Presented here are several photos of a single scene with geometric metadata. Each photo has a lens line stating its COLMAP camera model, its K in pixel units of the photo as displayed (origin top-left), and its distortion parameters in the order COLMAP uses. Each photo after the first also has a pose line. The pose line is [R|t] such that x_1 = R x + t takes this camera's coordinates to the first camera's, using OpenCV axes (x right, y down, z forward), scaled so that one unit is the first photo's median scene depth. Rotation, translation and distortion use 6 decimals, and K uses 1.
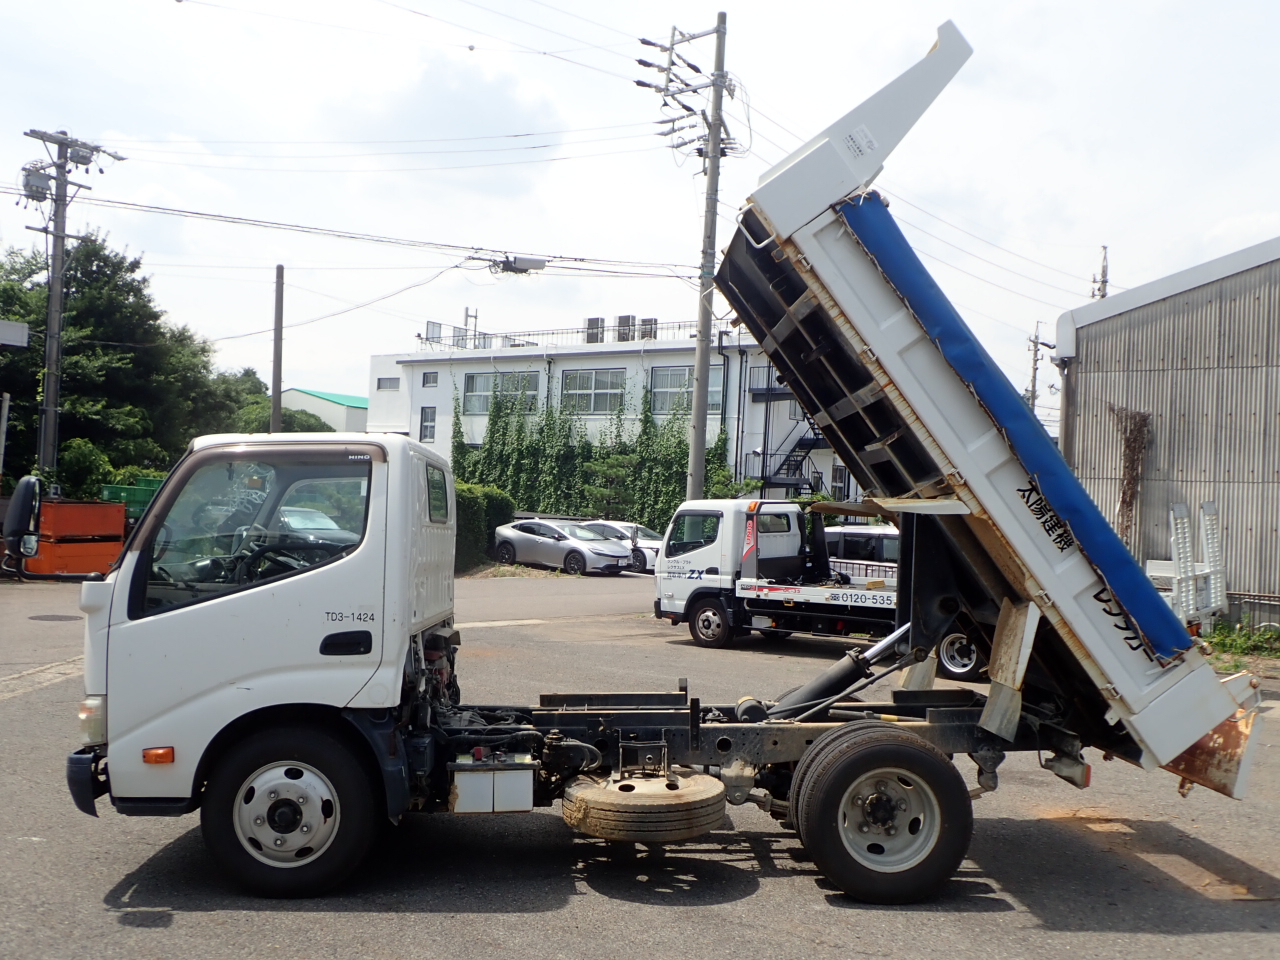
lens RADIAL K [[1131.0, 0, 656.3], [0, 1131.0, 484.0], [0, 0, 1]] dist [0.015376, 0.007356]
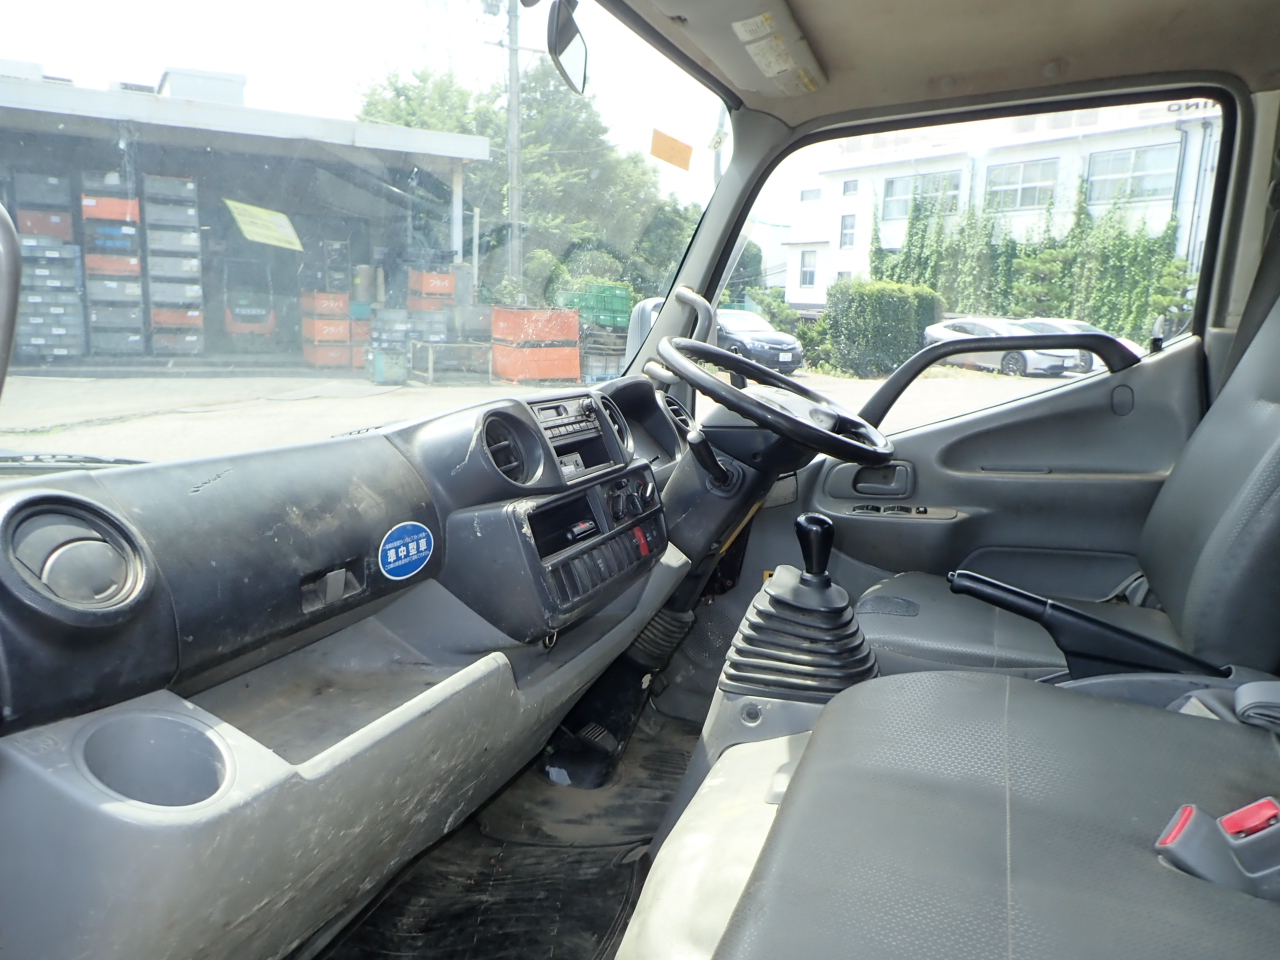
lens RADIAL K [[940.7, 0, 640.0], [0, 940.7, 480.0], [0, 0, 1]] dist [0.009729, -0.001285]
pose [[0.920977, 0.045009, -0.387007, -0.034000], [0.030731, 0.981818, 0.187318, 0.005244], [0.388402, -0.184409, 0.902849, 0.098278]]
